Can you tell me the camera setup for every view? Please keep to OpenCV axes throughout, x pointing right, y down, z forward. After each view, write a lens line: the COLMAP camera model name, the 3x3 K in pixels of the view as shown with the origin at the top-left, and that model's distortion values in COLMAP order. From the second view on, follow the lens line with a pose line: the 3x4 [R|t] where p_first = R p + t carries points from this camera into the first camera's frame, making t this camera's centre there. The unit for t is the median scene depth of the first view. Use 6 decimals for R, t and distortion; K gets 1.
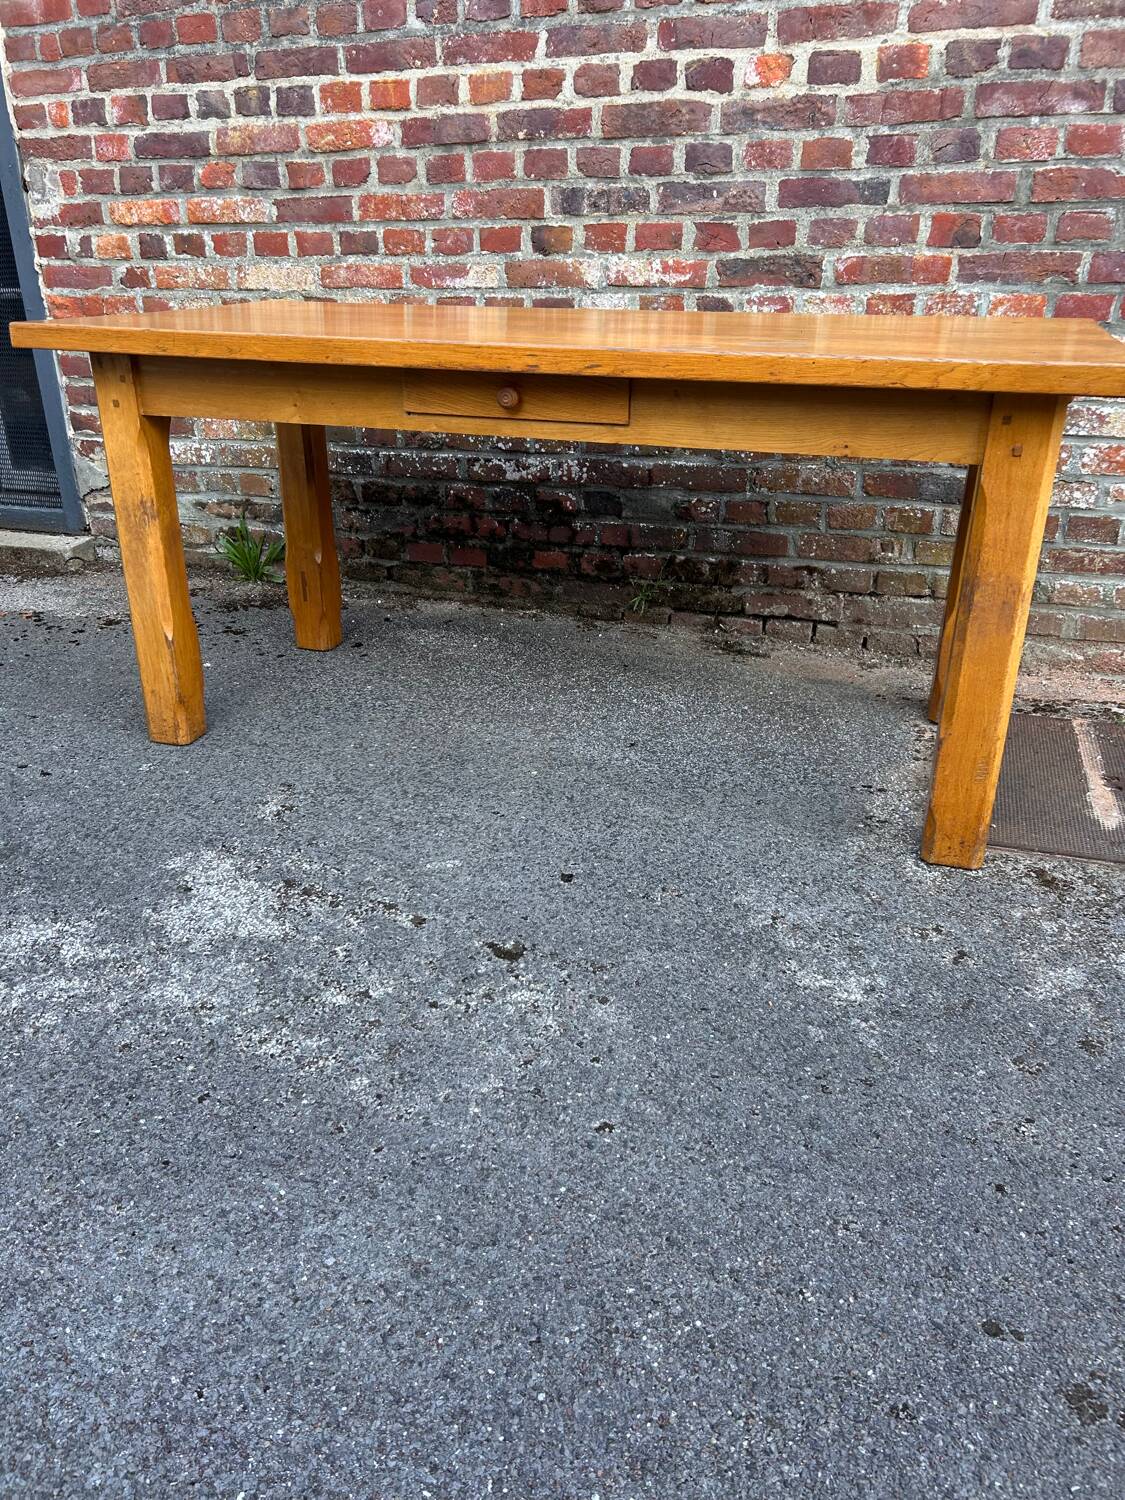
lens RADIAL K [[1127.3, 0, 546.2], [0, 1127.3, 755.9], [0, 0, 1]] dist [0.035532, -0.032351]
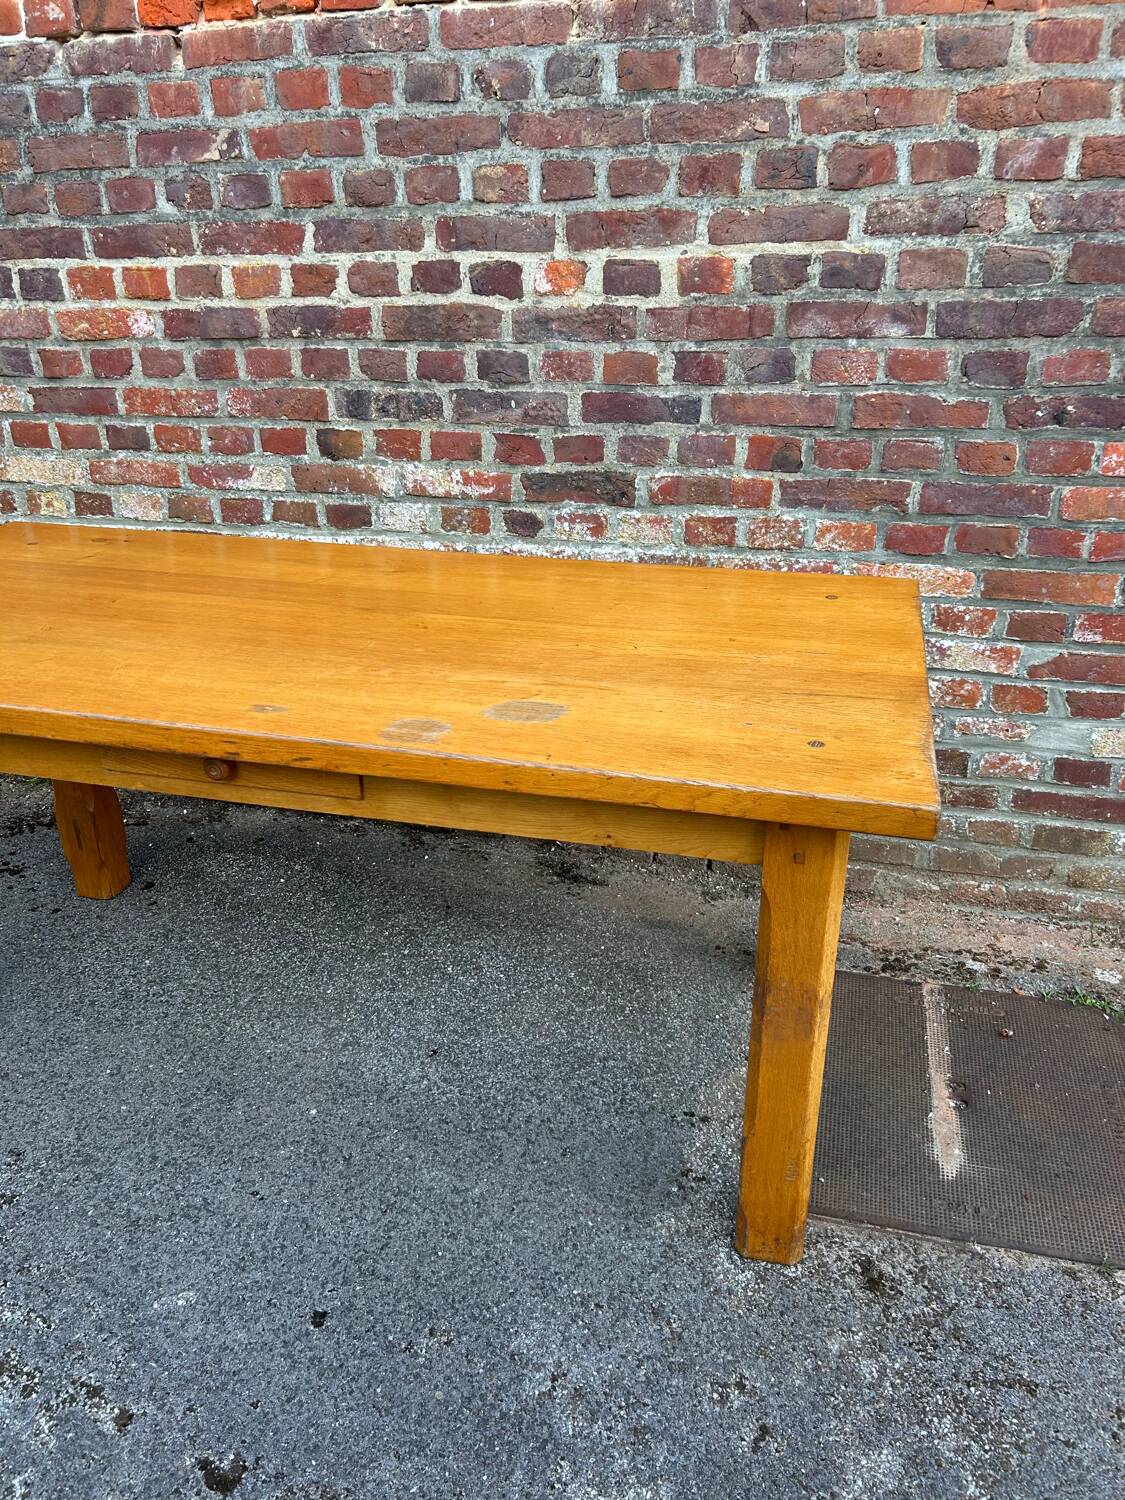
lens RADIAL K [[1126.0, 0, 553.2], [0, 1126.0, 758.4], [0, 0, 1]] dist [0.046316, -0.052755]
pose [[0.997562, -0.040314, 0.056969, 0.114527], [0.039240, 0.999033, 0.019833, -0.226289], [-0.057714, -0.017549, 0.998179, 0.103261]]
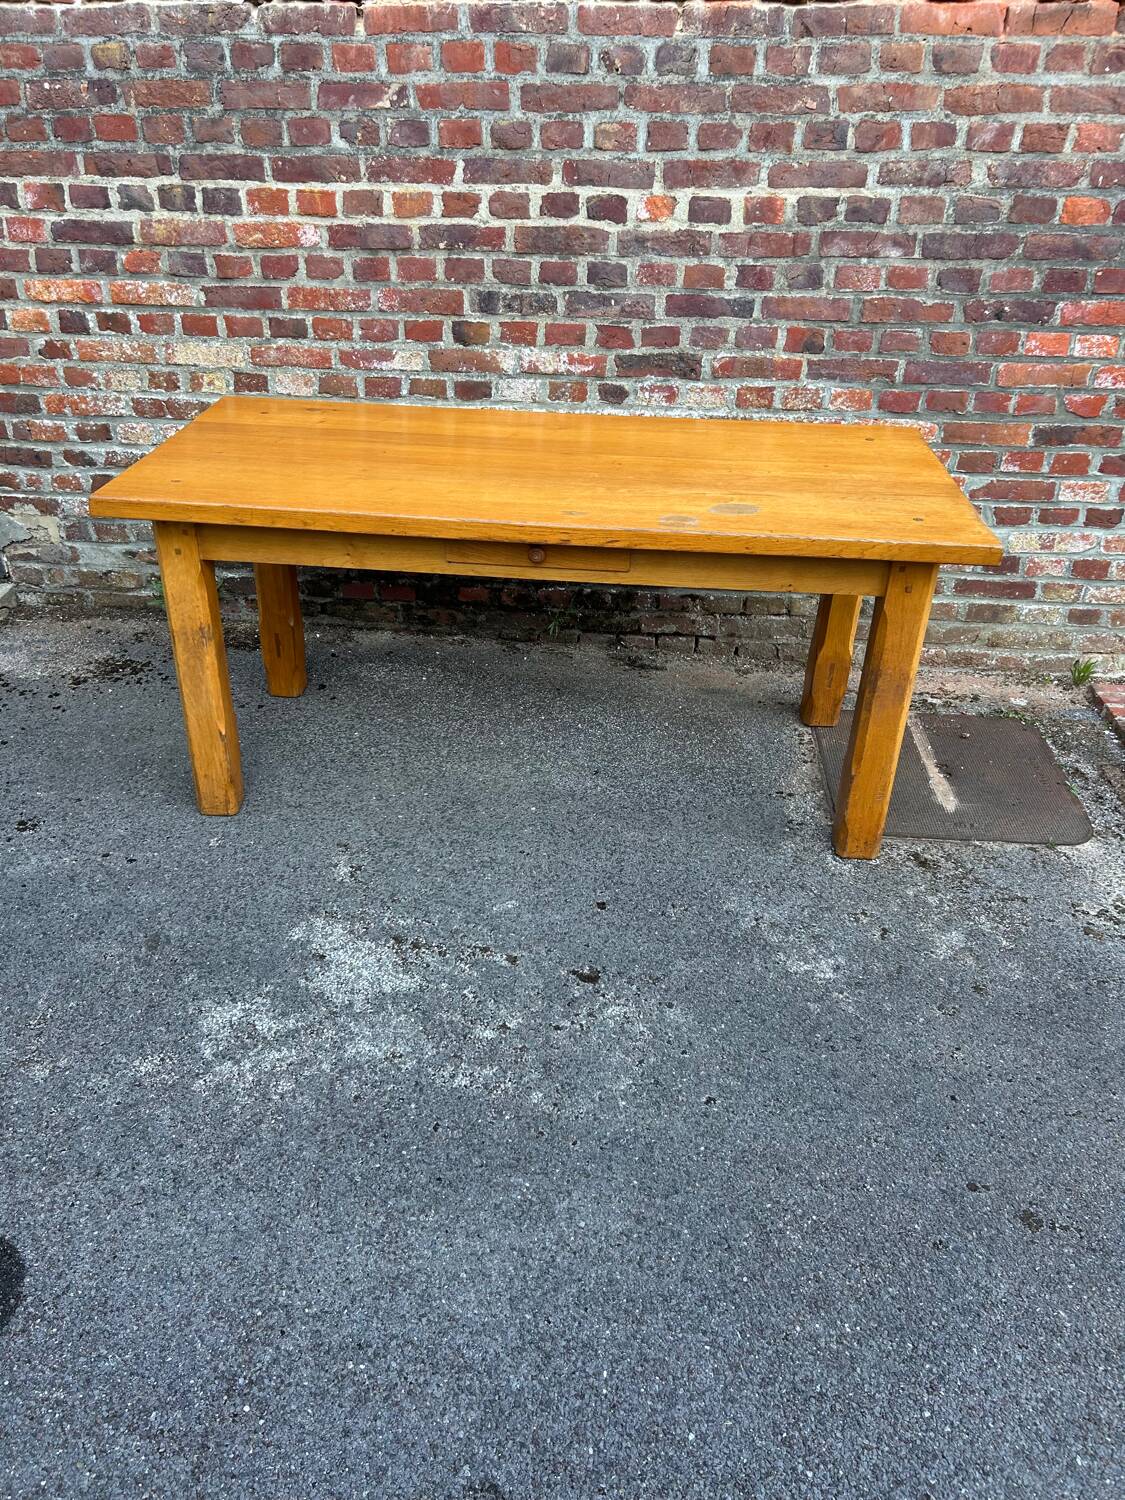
lens RADIAL K [[1125.1, 0, 543.8], [0, 1125.1, 752.0], [0, 0, 1]] dist [0.038299, -0.037682]
pose [[0.970812, -0.105845, 0.215224, -0.223374], [0.081255, 0.989434, 0.120076, -0.168549], [-0.225659, -0.099083, 0.969155, -0.186068]]
